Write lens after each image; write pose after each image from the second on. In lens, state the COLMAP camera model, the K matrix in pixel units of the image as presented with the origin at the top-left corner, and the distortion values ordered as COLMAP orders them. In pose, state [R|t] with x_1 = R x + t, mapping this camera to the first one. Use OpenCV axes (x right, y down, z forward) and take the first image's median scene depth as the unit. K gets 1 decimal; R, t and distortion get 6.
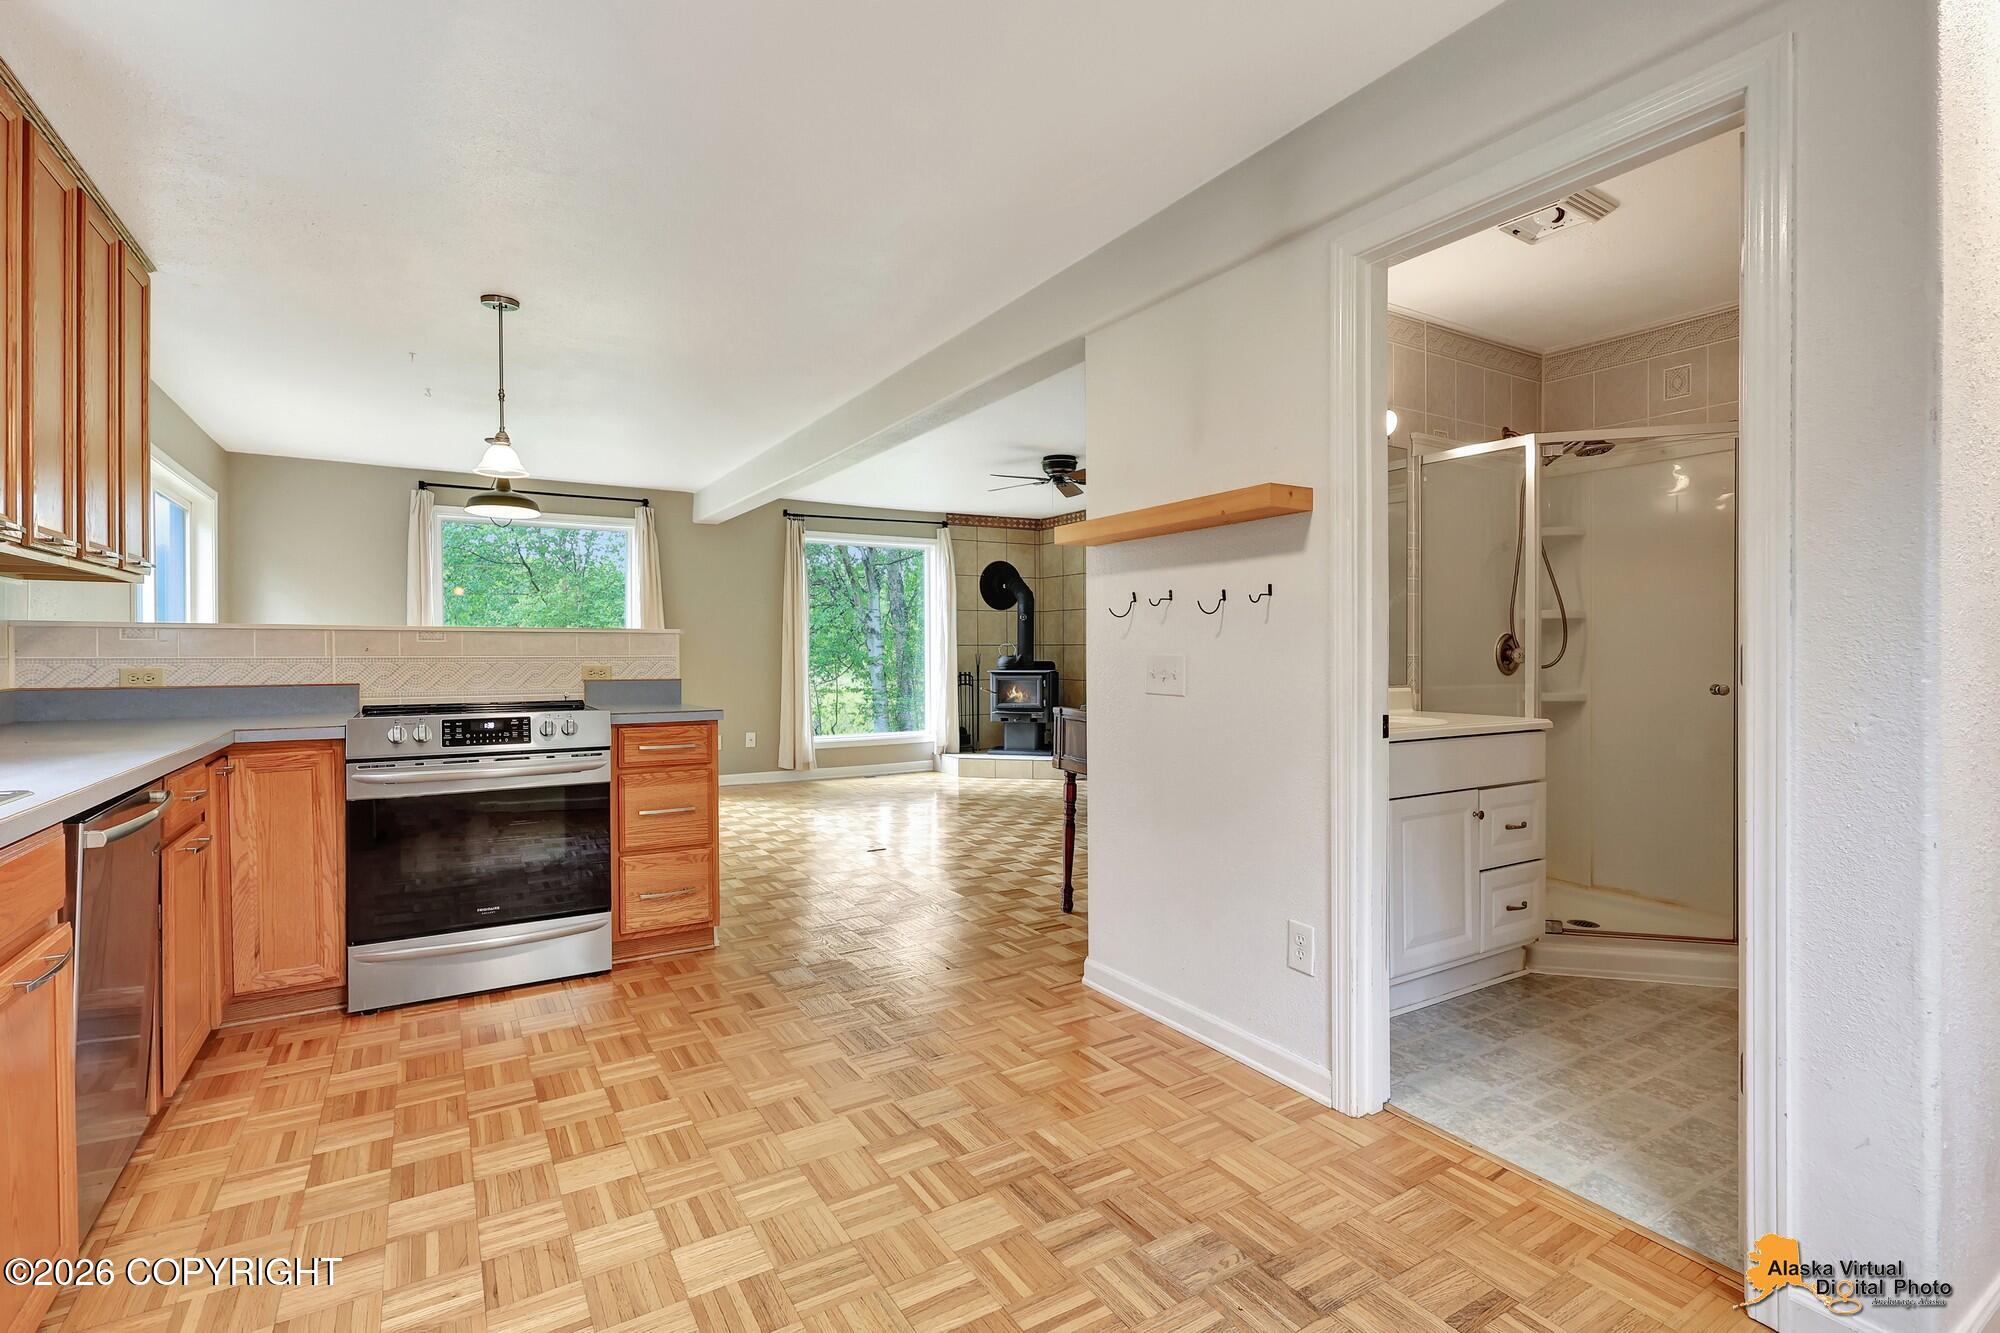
lens RADIAL K [[927.0, 0, 1001.2], [0, 927.0, 664.6], [0, 0, 1]] dist [0.000462, 0.000116]
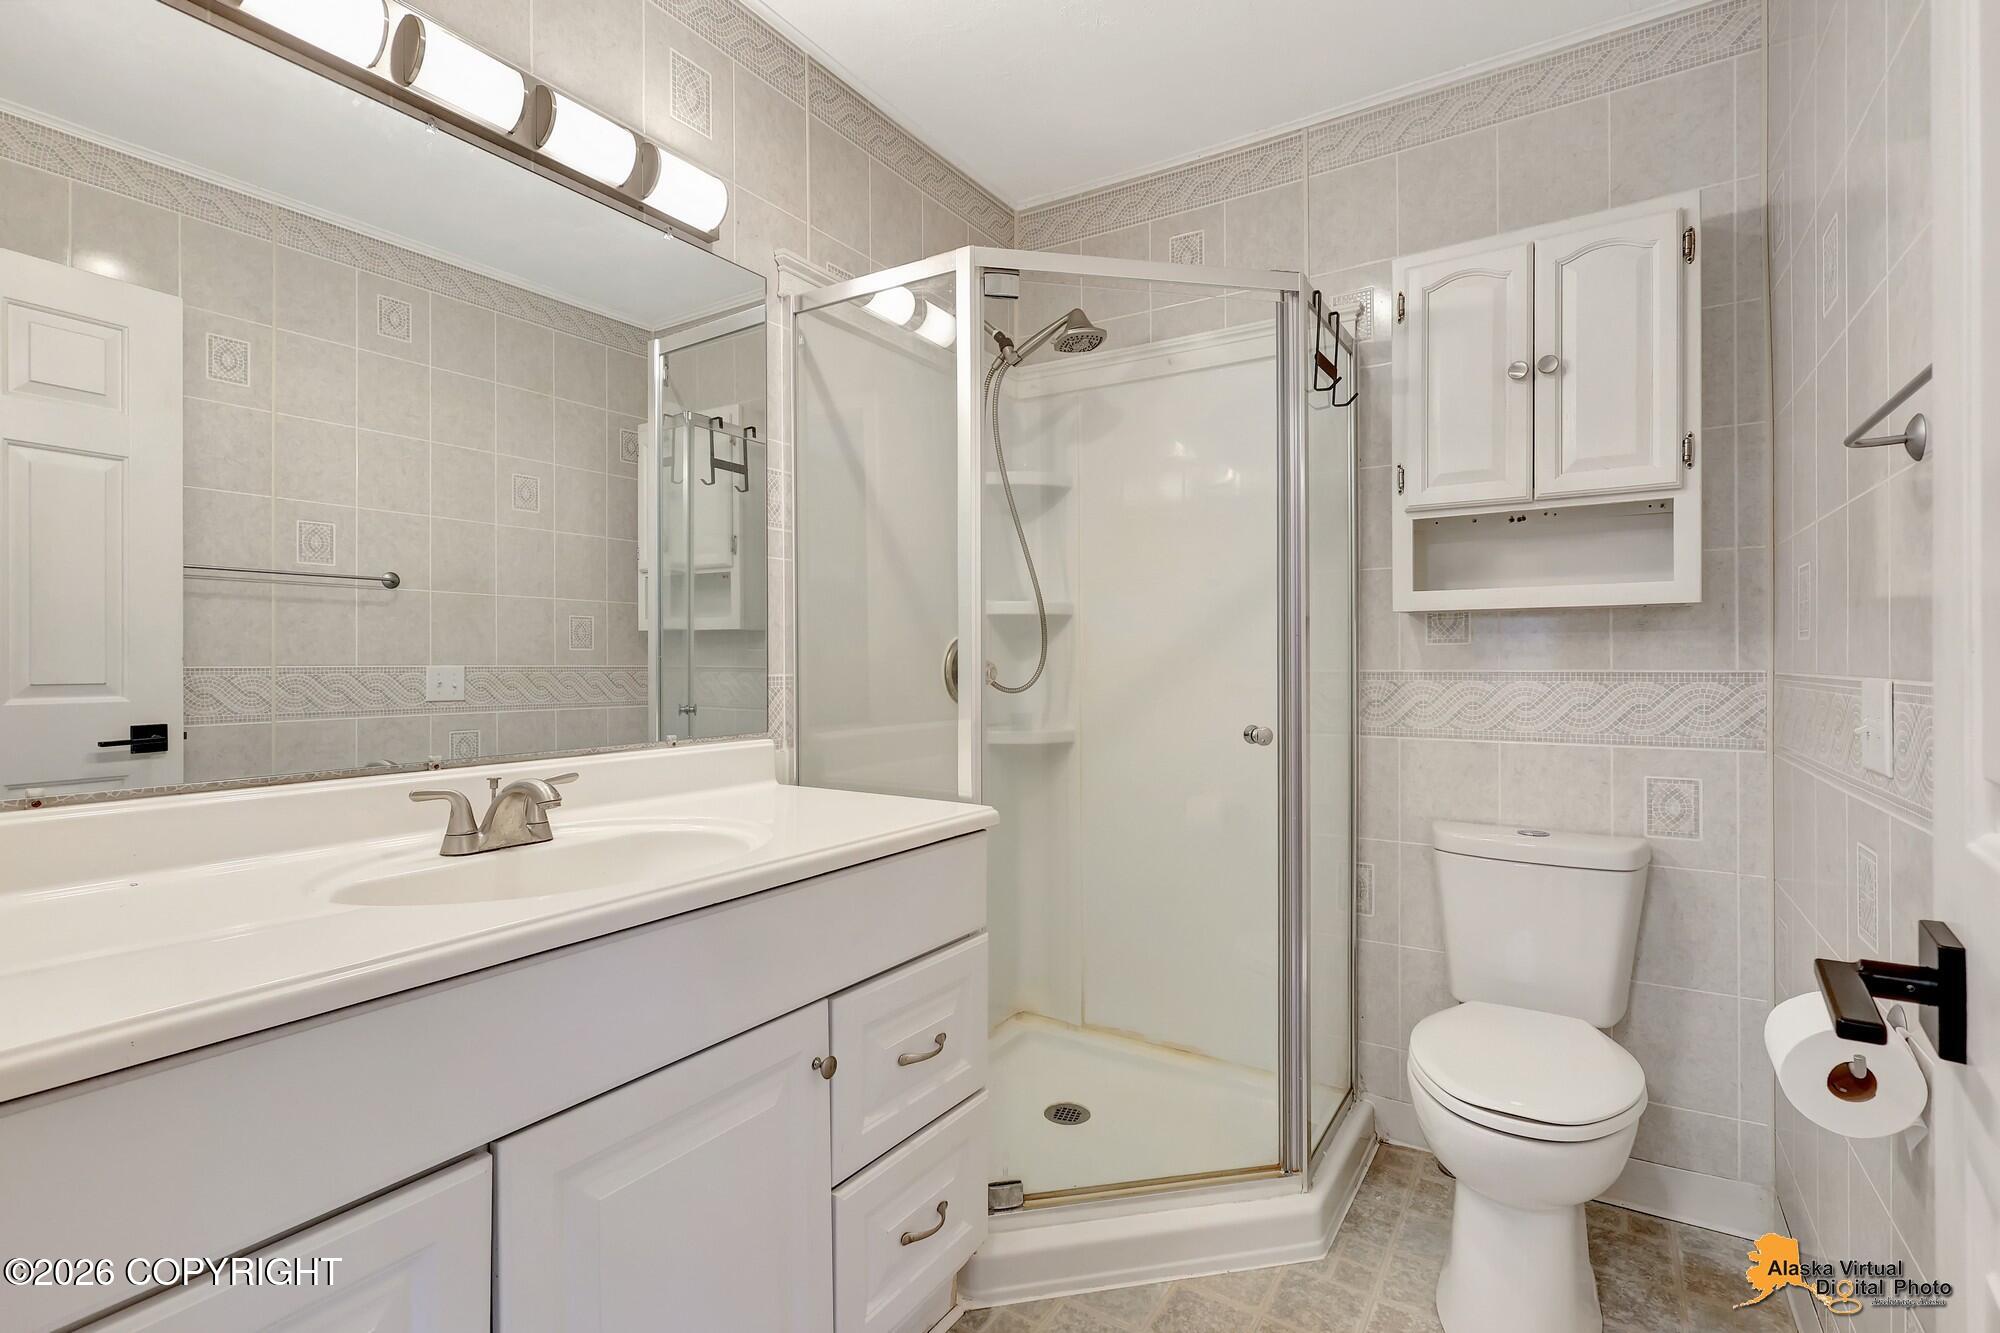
lens RADIAL K [[927.0, 0, 1001.1], [0, 927.0, 658.5], [0, 0, 1]] dist [0.000462, 0.000116]
pose [[0.897943, 0.003048, 0.440102, 0.329169], [0.003100, 0.999907, -0.013249, -0.012111], [-0.440101, 0.013261, 0.897850, 0.481945]]
